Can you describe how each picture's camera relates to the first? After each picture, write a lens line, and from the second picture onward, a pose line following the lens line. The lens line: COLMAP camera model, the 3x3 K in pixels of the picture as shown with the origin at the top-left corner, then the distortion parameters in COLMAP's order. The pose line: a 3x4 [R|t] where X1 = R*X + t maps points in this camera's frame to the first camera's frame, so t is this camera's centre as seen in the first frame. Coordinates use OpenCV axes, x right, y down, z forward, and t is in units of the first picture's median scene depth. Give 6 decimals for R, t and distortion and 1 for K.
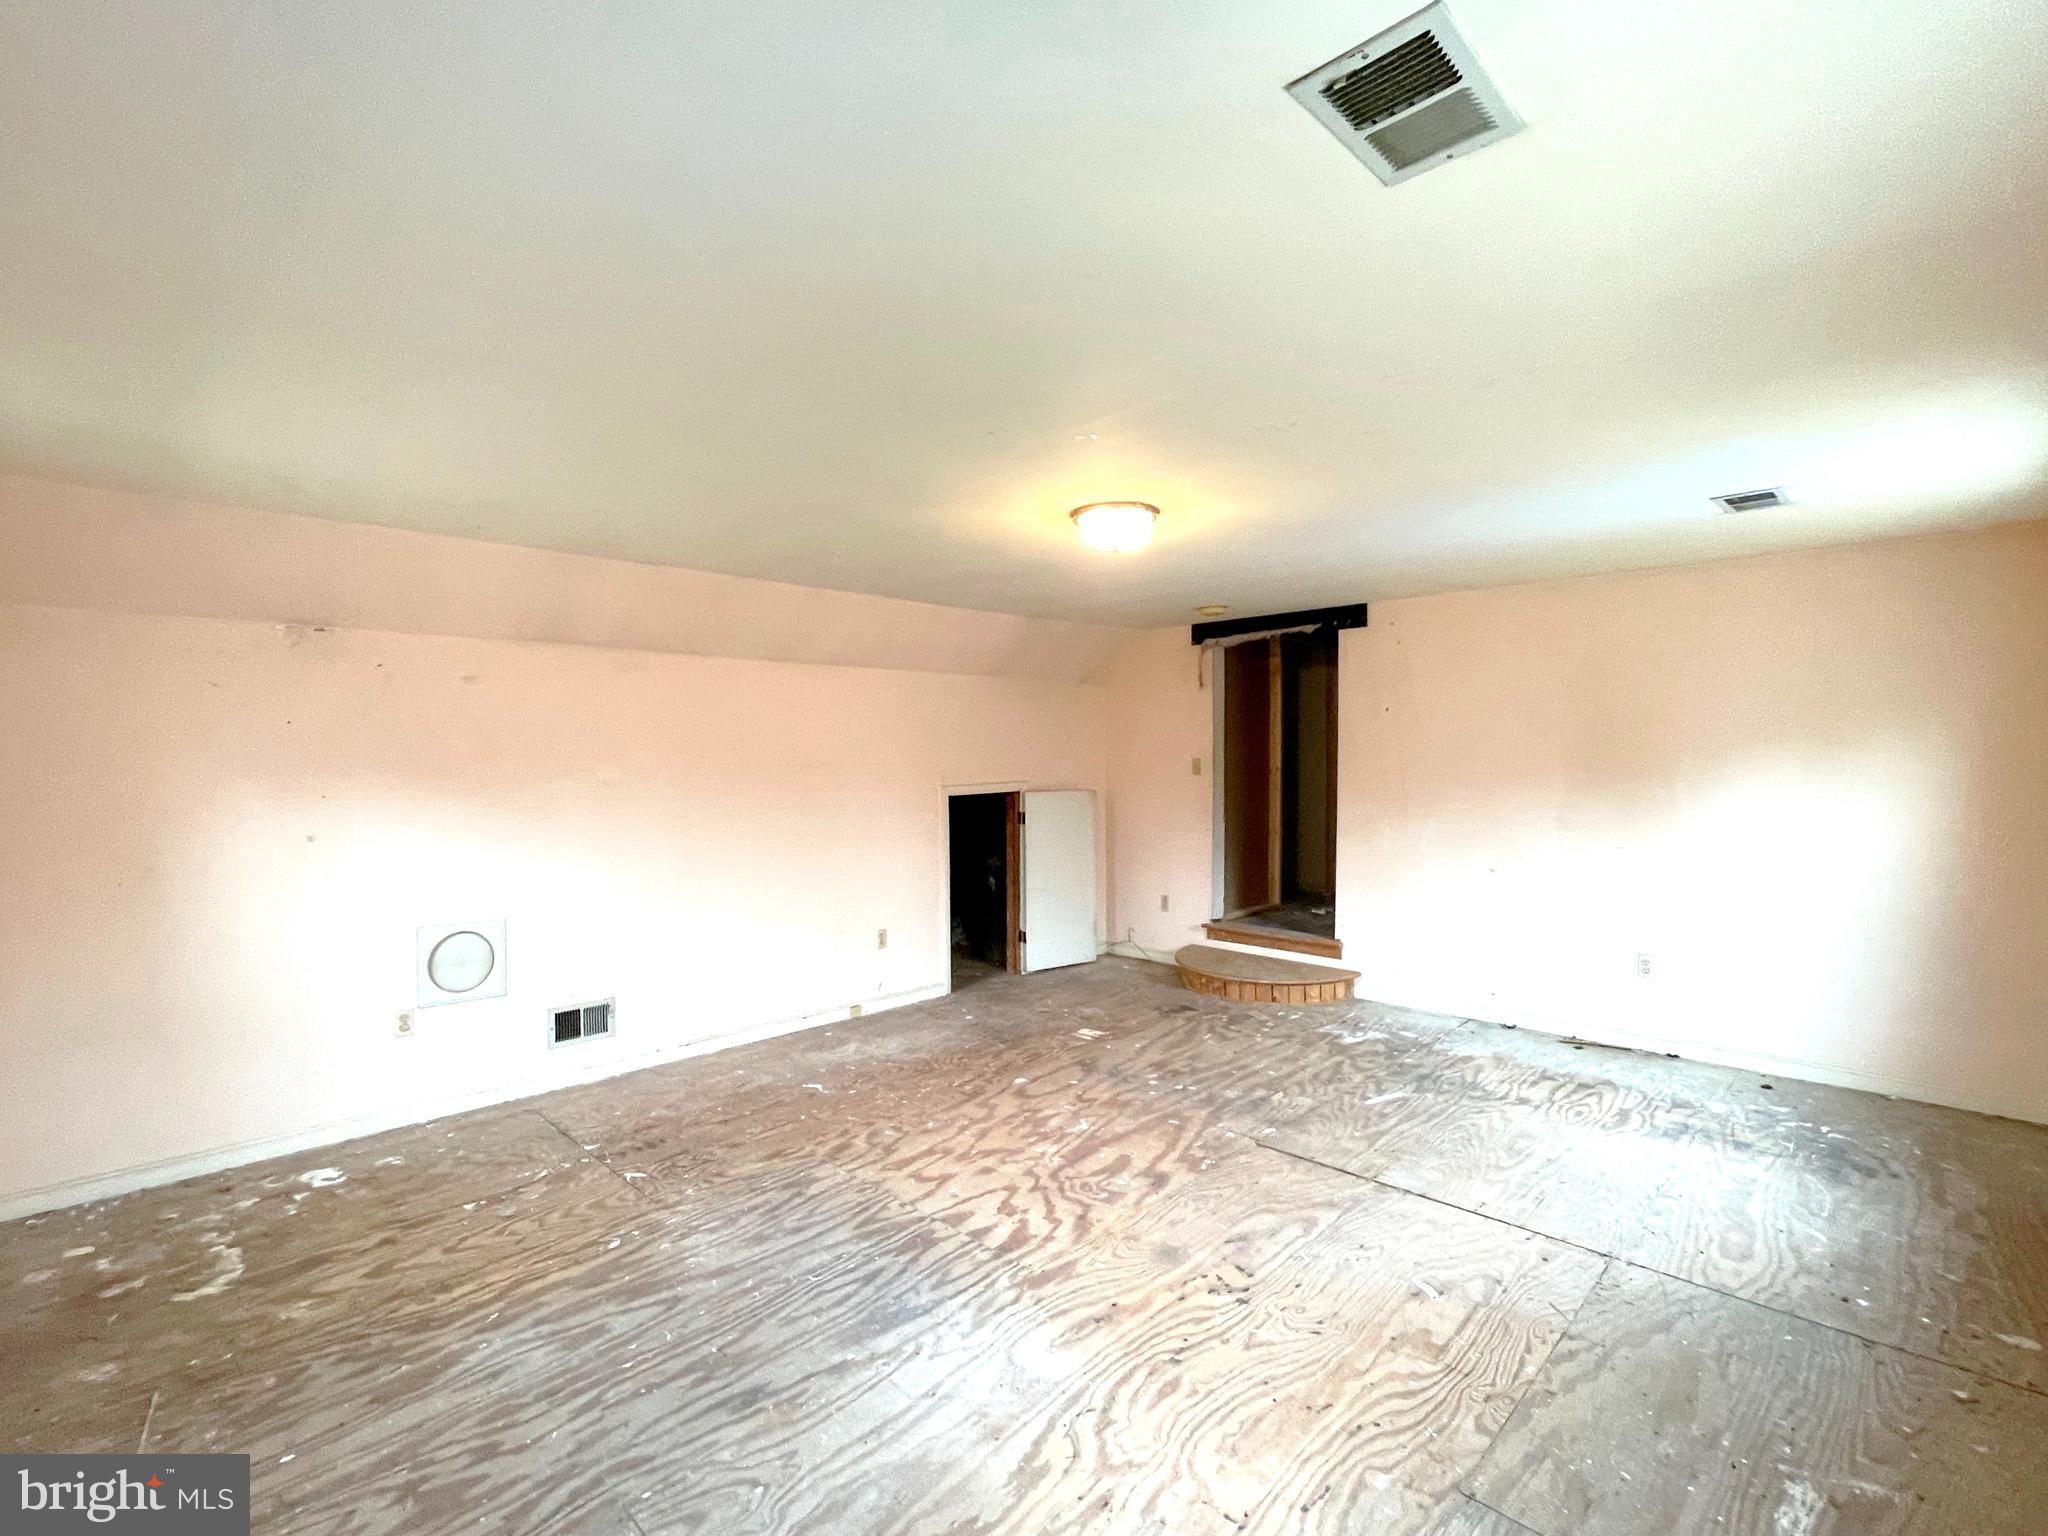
lens RADIAL K [[950.8, 0, 1009.7], [0, 950.8, 772.8], [0, 0, 1]] dist [0.001332, -0.000035]
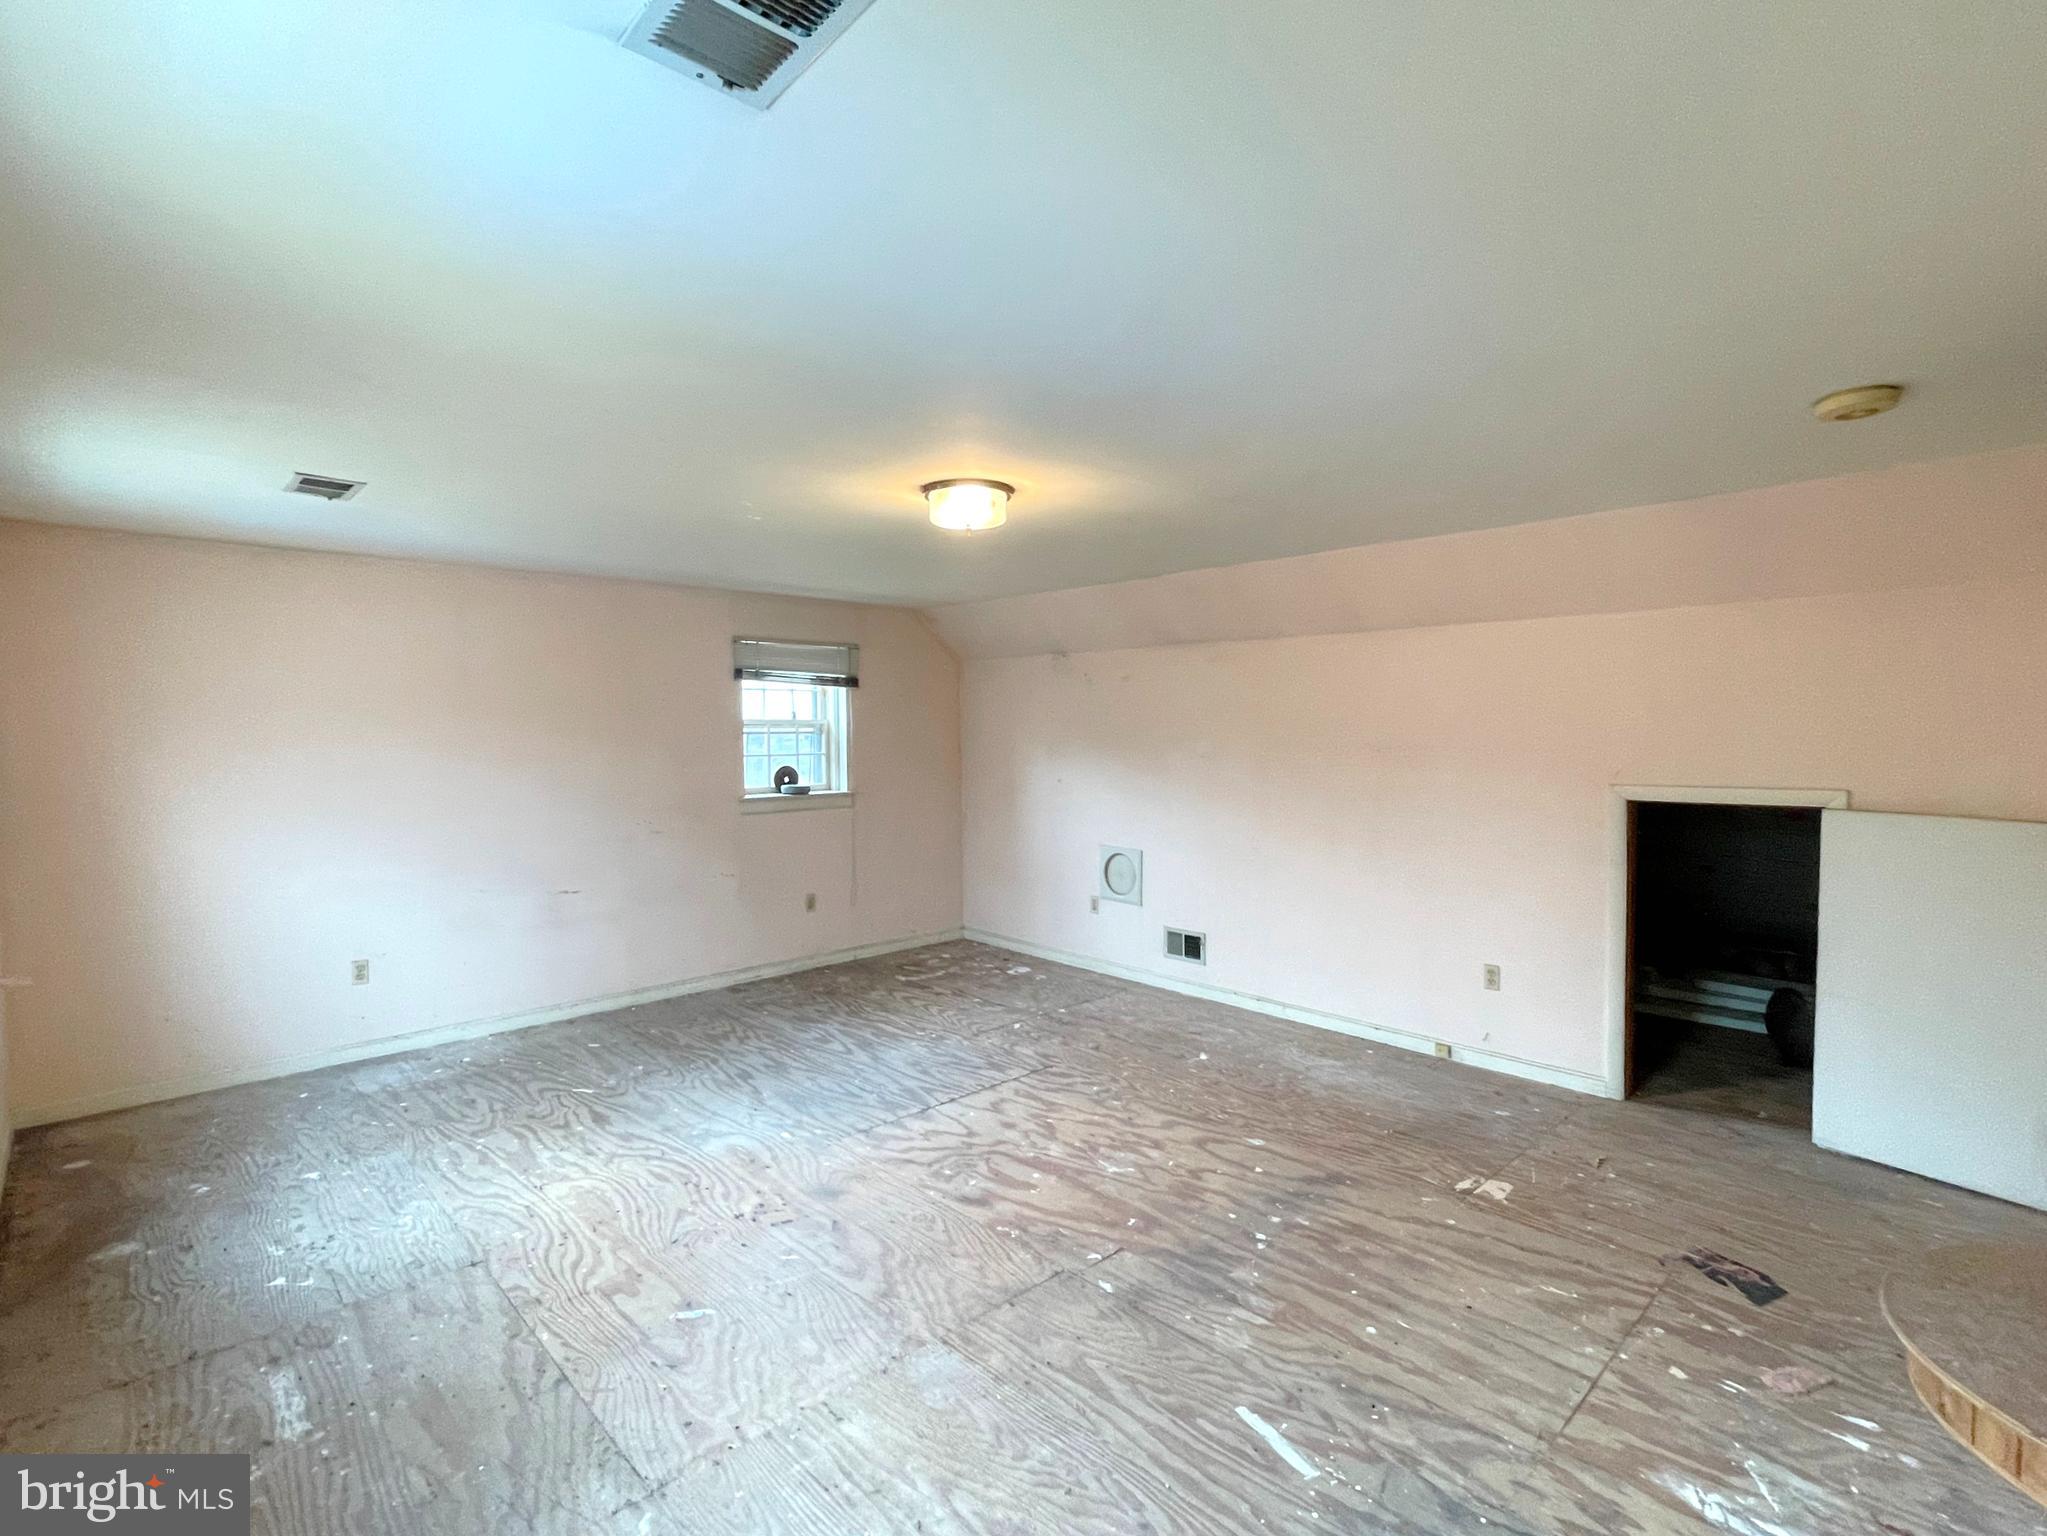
lens RADIAL K [[976.1, 0, 1018.2], [0, 976.1, 764.4], [0, 0, 1]] dist [0.002968, 0.000045]
pose [[-0.029402, 0.047233, -0.998451, 0.997699], [-0.016676, 0.998721, 0.047736, -0.040863], [0.999429, 0.018053, -0.028576, 0.973141]]
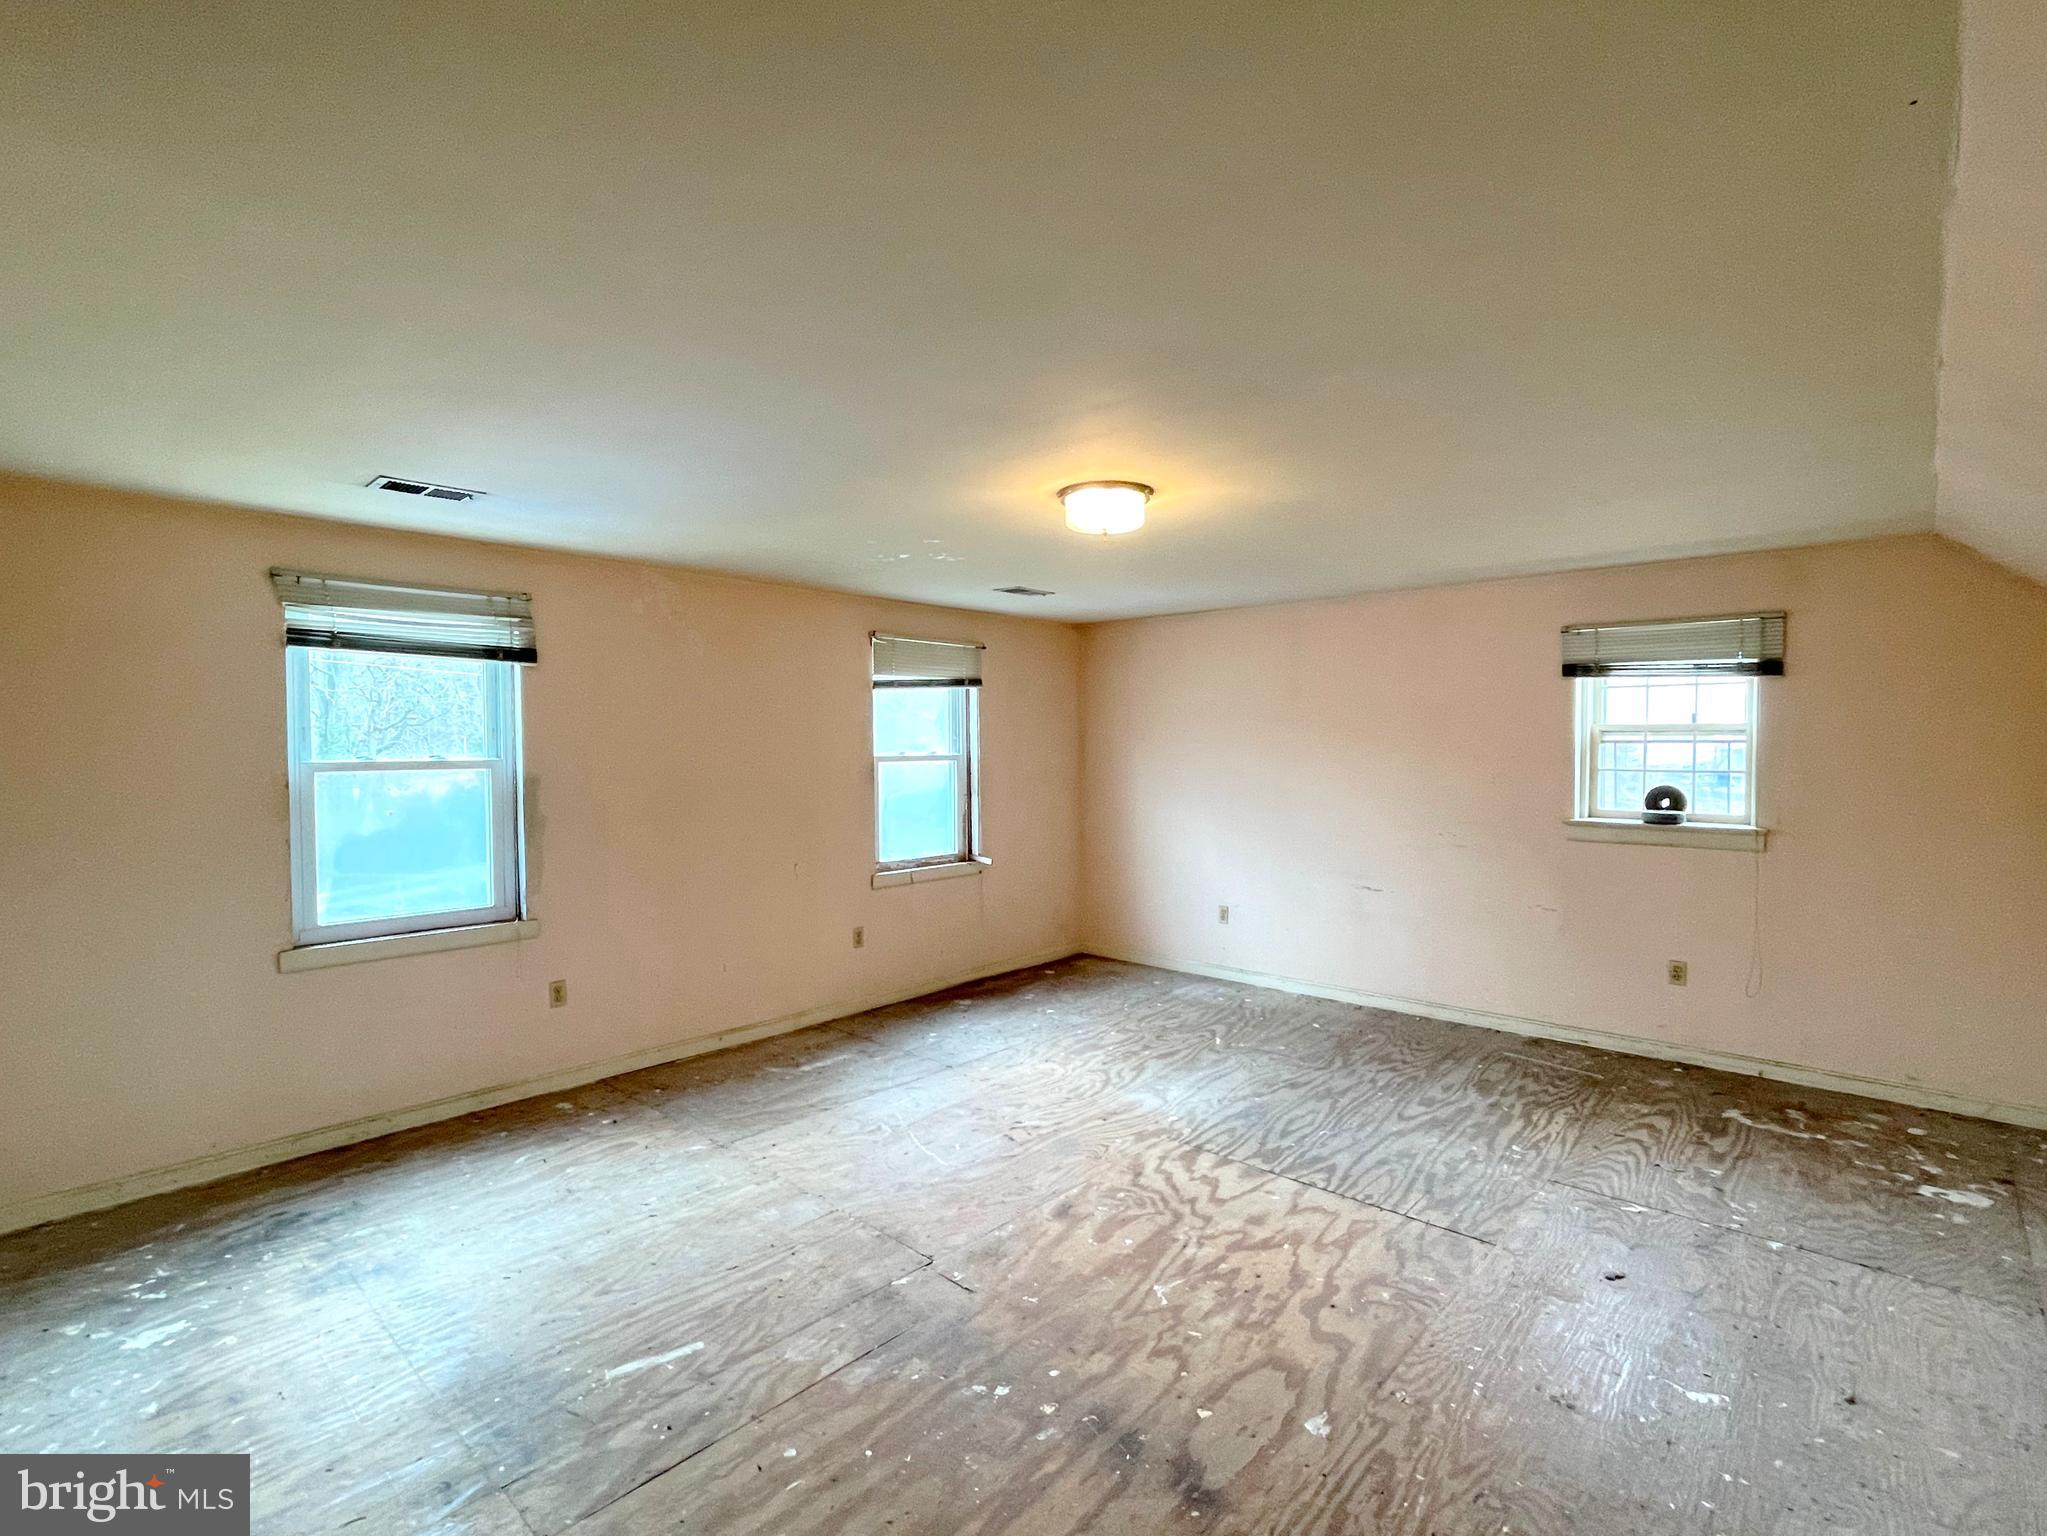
lens RADIAL K [[976.1, 0, 1018.2], [0, 976.1, 764.4], [0, 0, 1]] dist [0.002968, 0.000045]
pose [[-0.998729, 0.012824, -0.048733, 0.221566], [0.010349, 0.998660, 0.050700, -0.051968], [0.049318, 0.050131, -0.997524, 1.764997]]
